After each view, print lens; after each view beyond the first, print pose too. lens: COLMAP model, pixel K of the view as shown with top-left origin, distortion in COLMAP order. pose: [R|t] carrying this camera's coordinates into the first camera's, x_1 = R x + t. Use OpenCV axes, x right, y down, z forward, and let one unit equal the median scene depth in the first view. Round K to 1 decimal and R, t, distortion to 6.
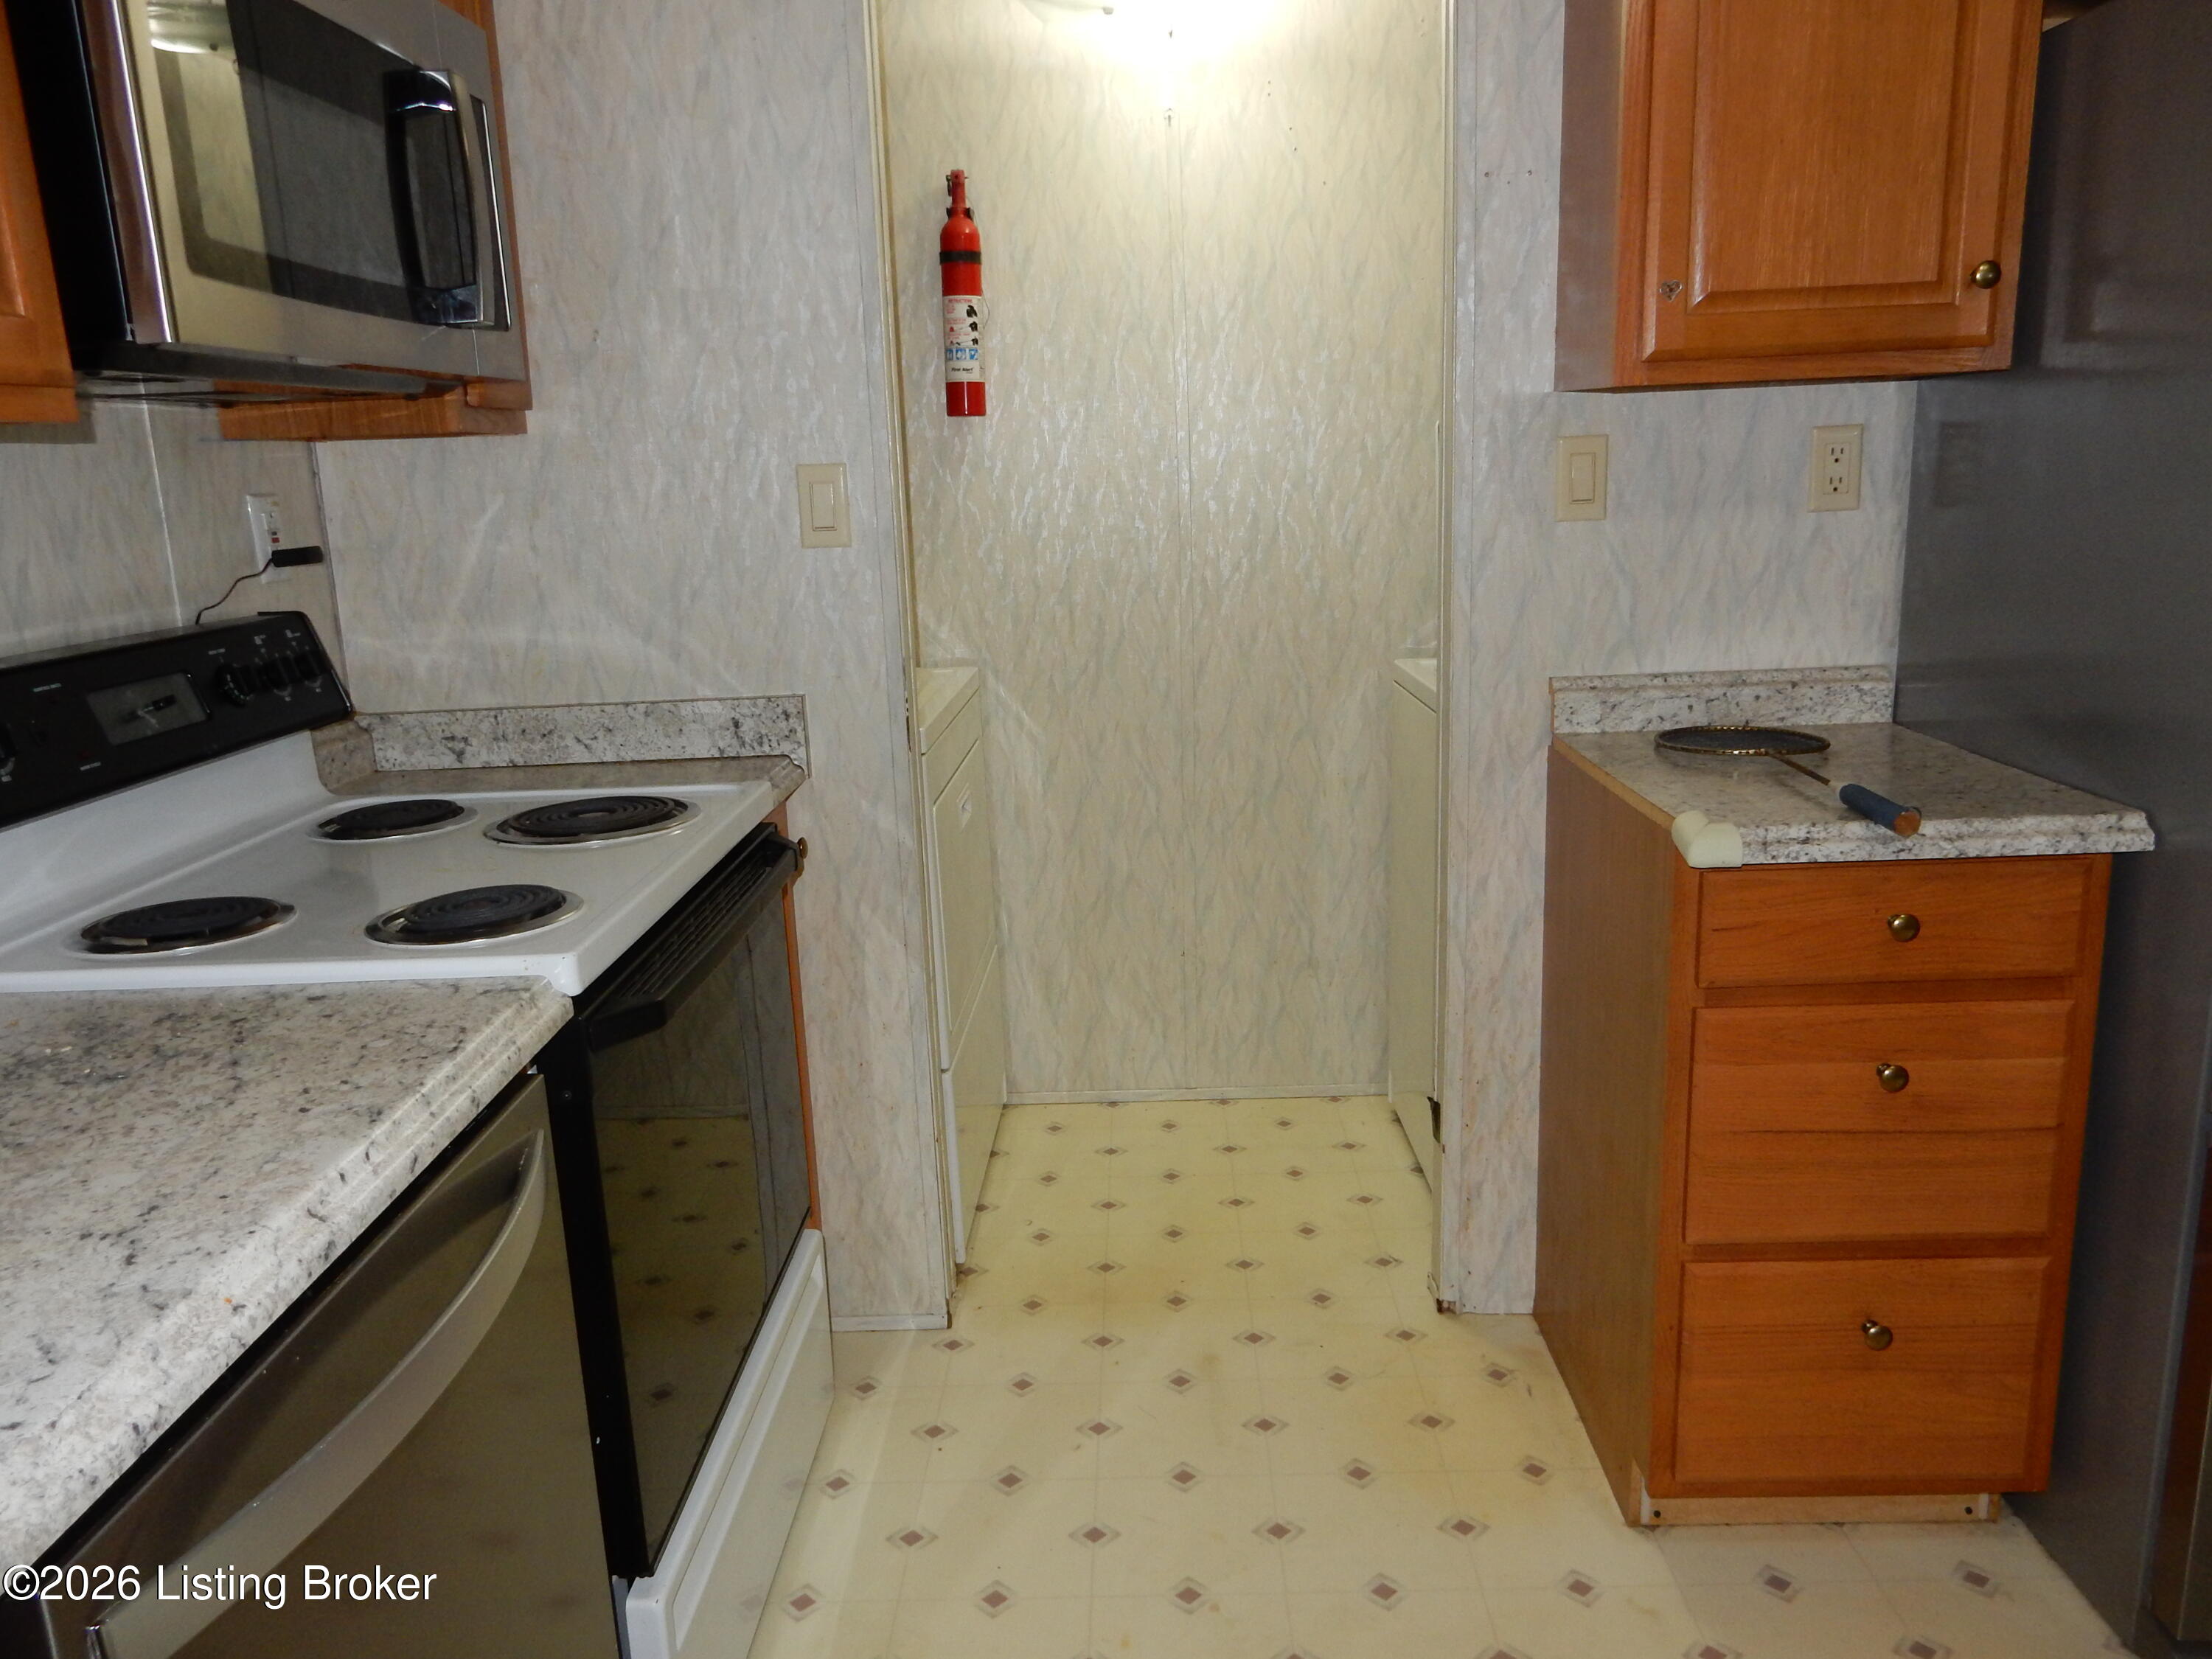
lens RADIAL K [[1627.6, 0, 1101.7], [0, 1627.6, 838.6], [0, 0, 1]] dist [-0.004432, 0.004043]
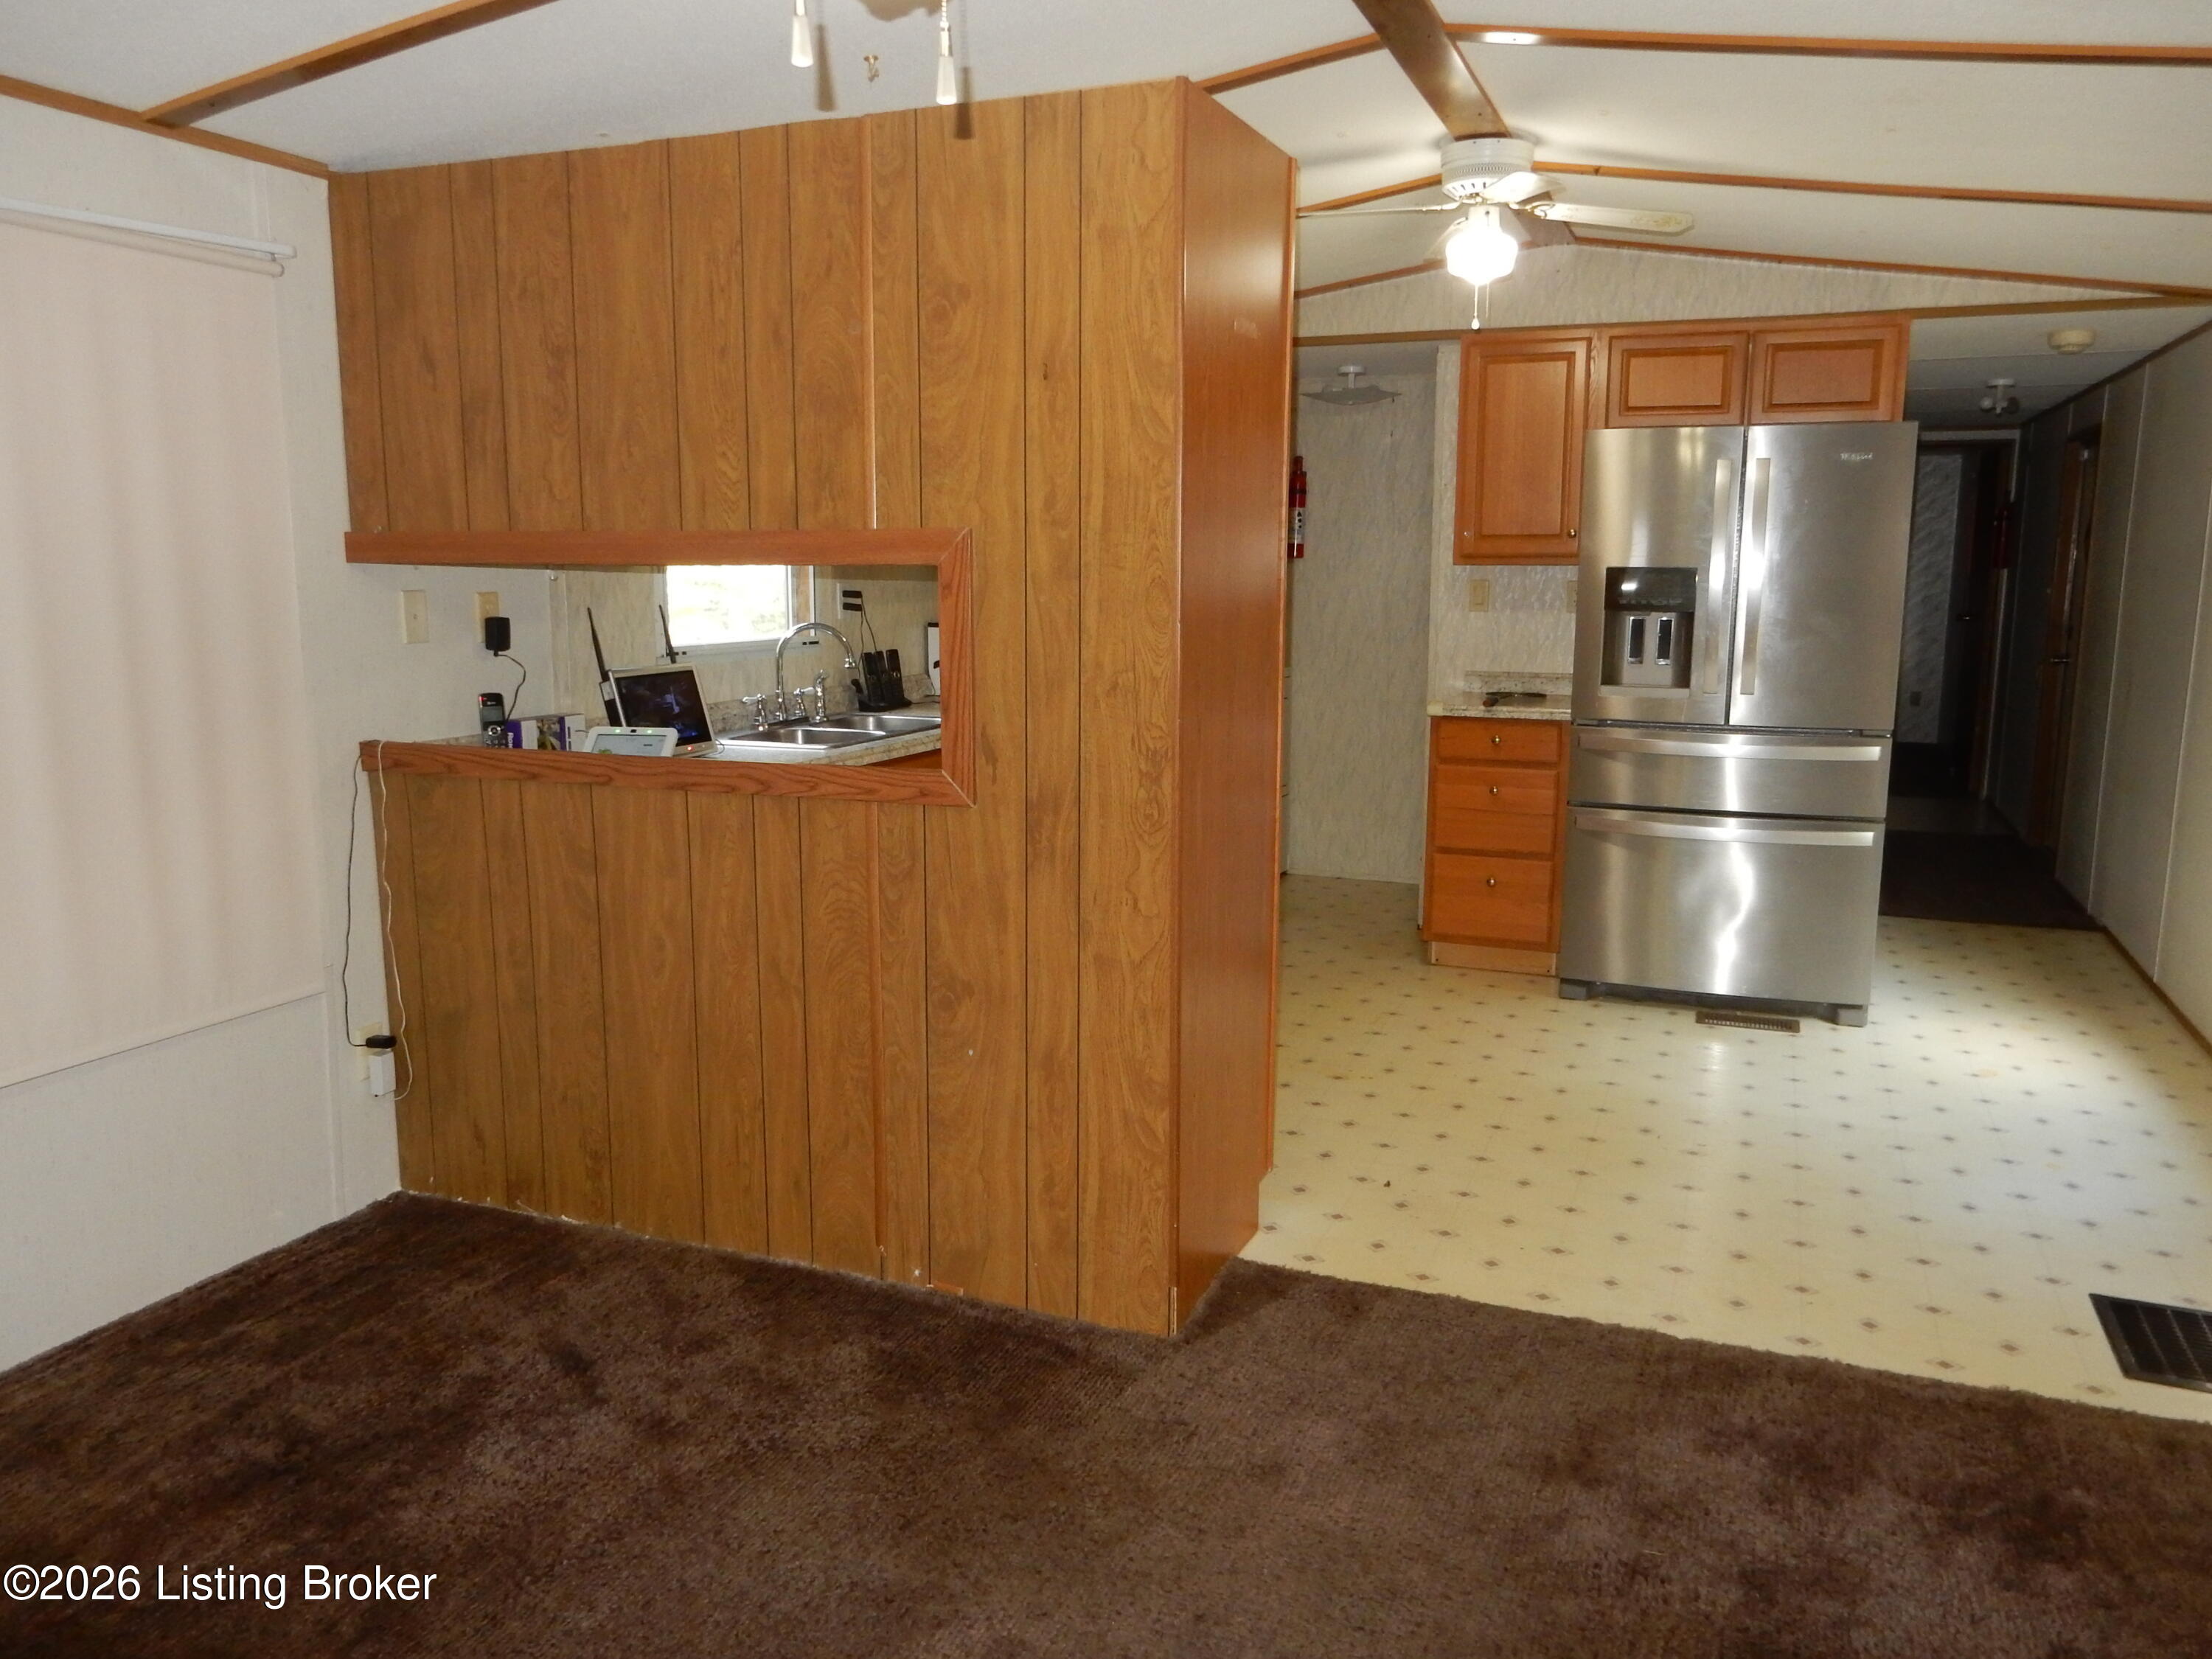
lens RADIAL K [[1627.6, 0, 1106.0], [0, 1627.6, 840.6], [0, 0, 1]] dist [-0.004432, 0.004043]
pose [[0.933677, 0.101334, -0.343480, 0.487462], [-0.120640, 0.992070, -0.035253, 0.245804], [0.337184, 0.074353, 0.938498, -1.197359]]
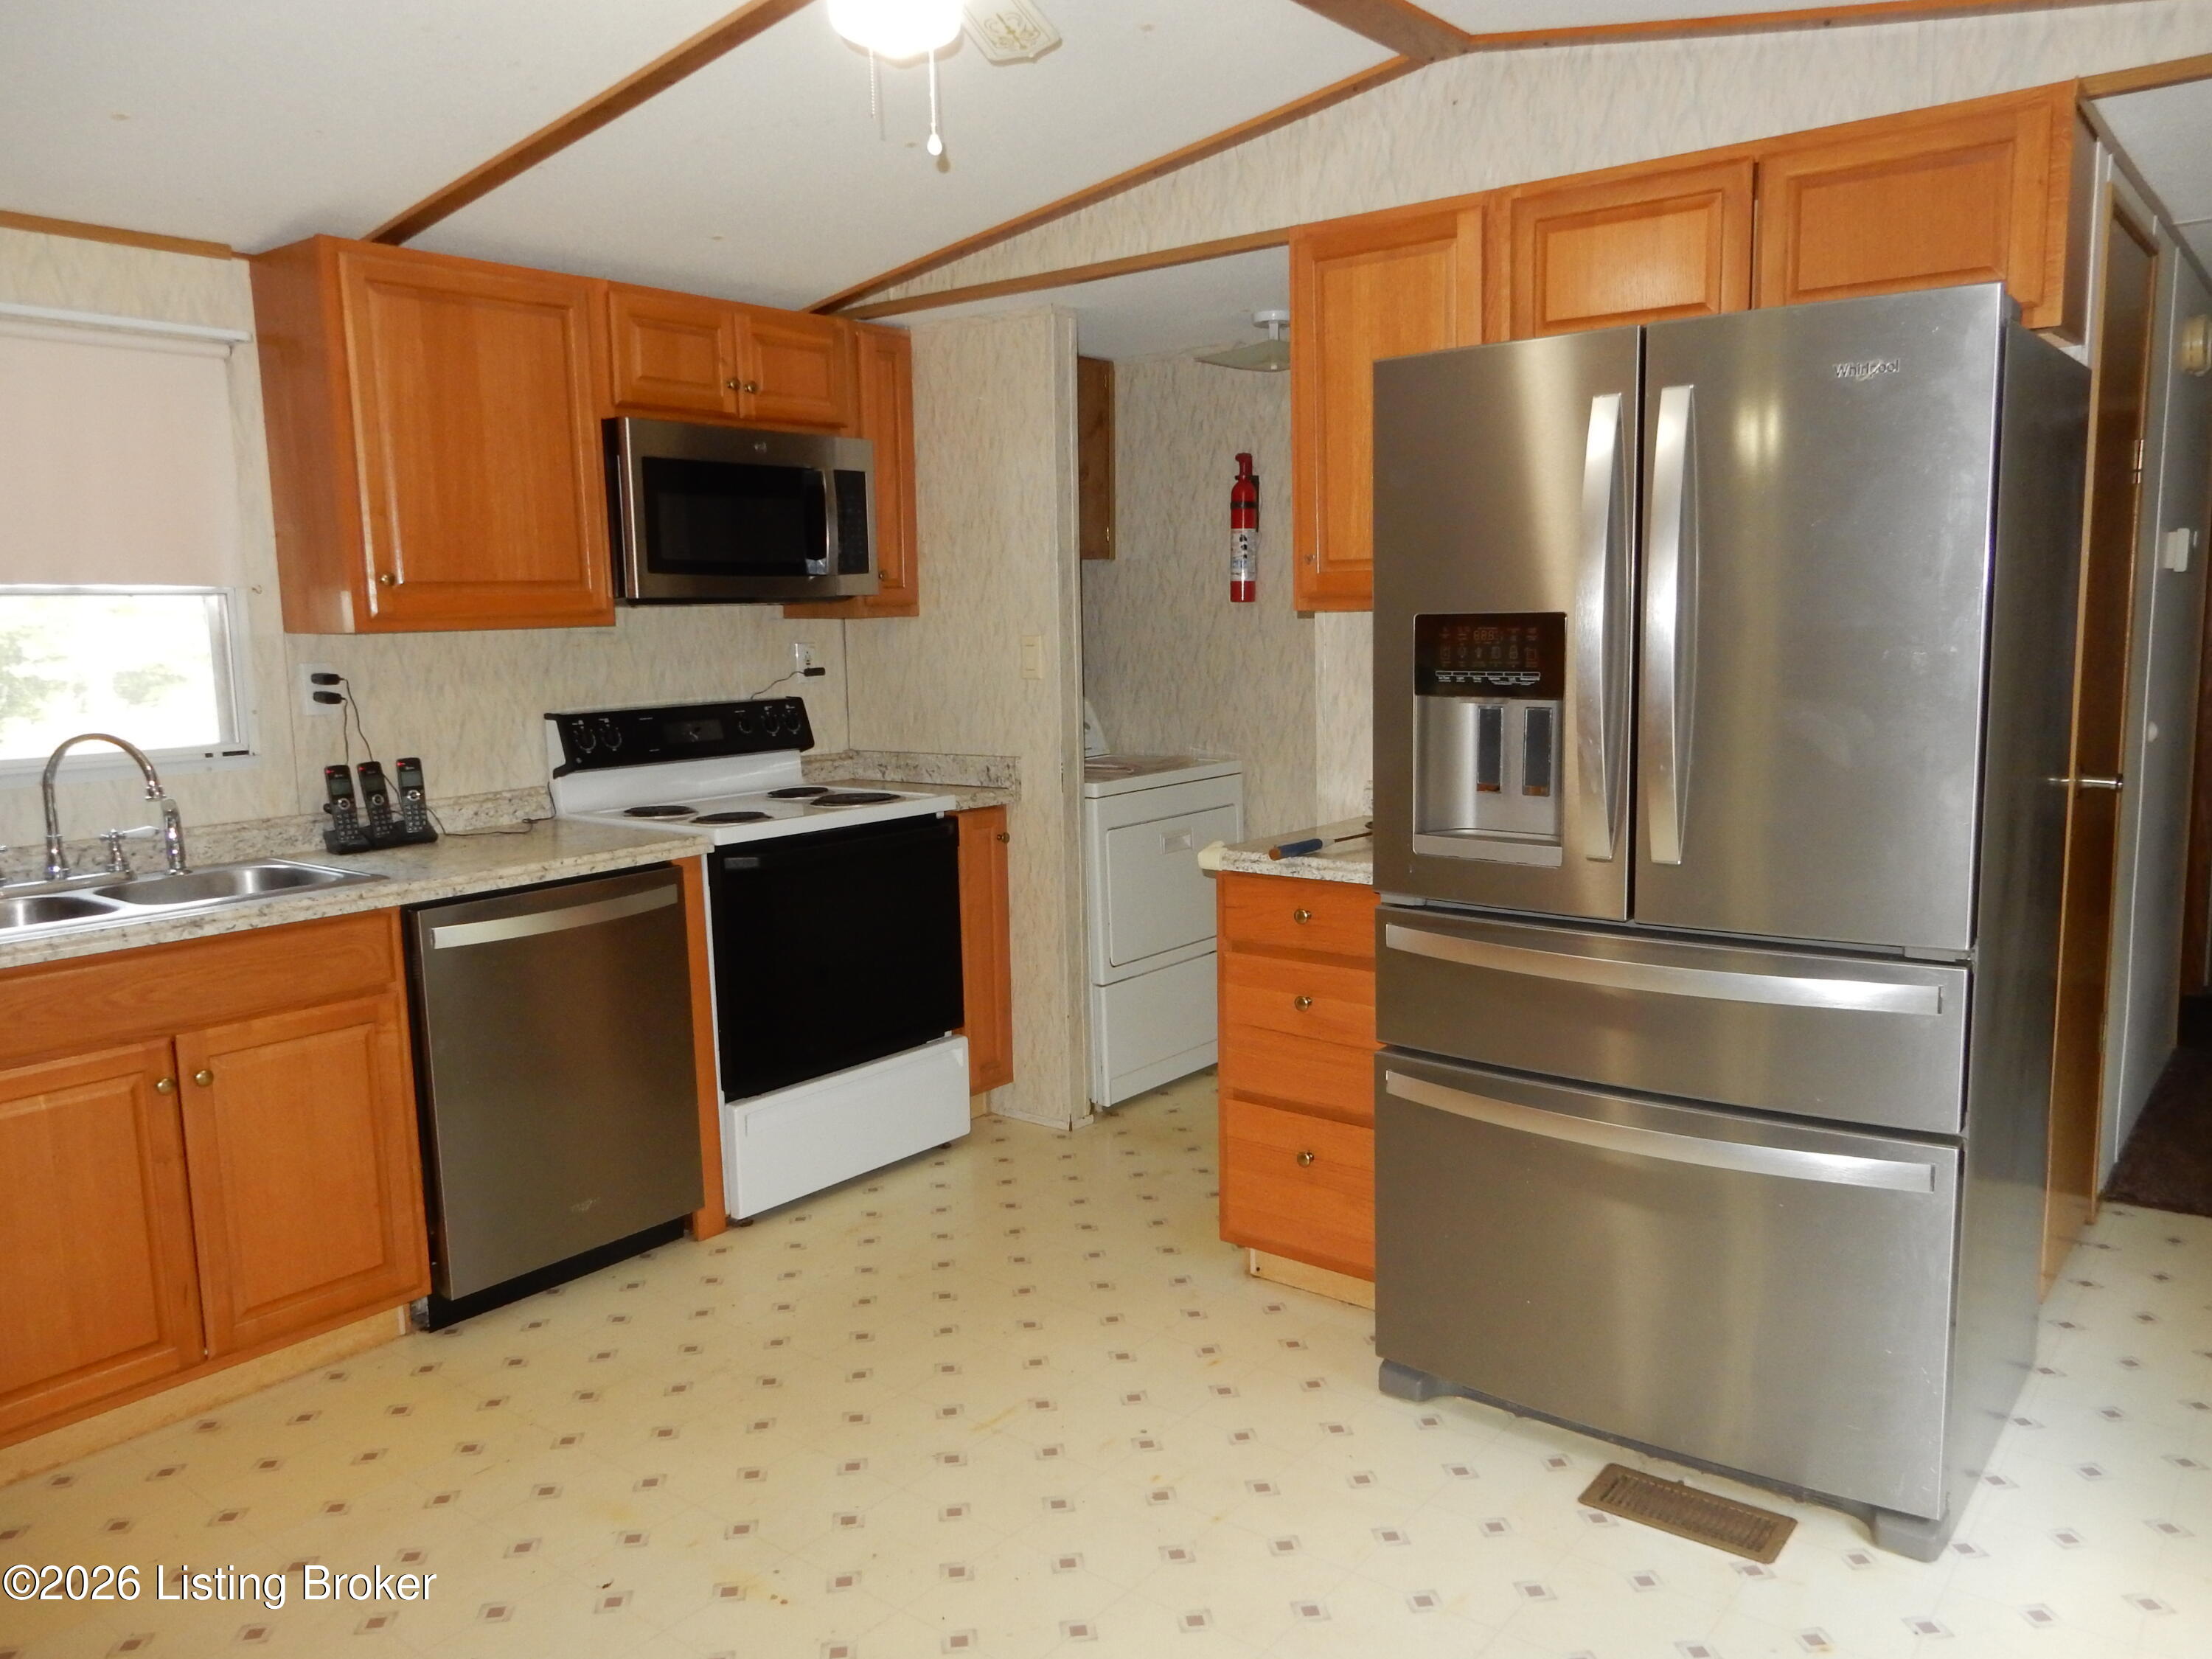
lens RADIAL K [[1627.6, 0, 1105.7], [0, 1627.6, 840.2], [0, 0, 1]] dist [-0.004432, 0.004043]
pose [[0.795227, 0.106956, -0.596804, 0.760688], [-0.148227, 0.988745, -0.020312, 0.021641], [0.587914, 0.104615, 0.802130, -0.318464]]
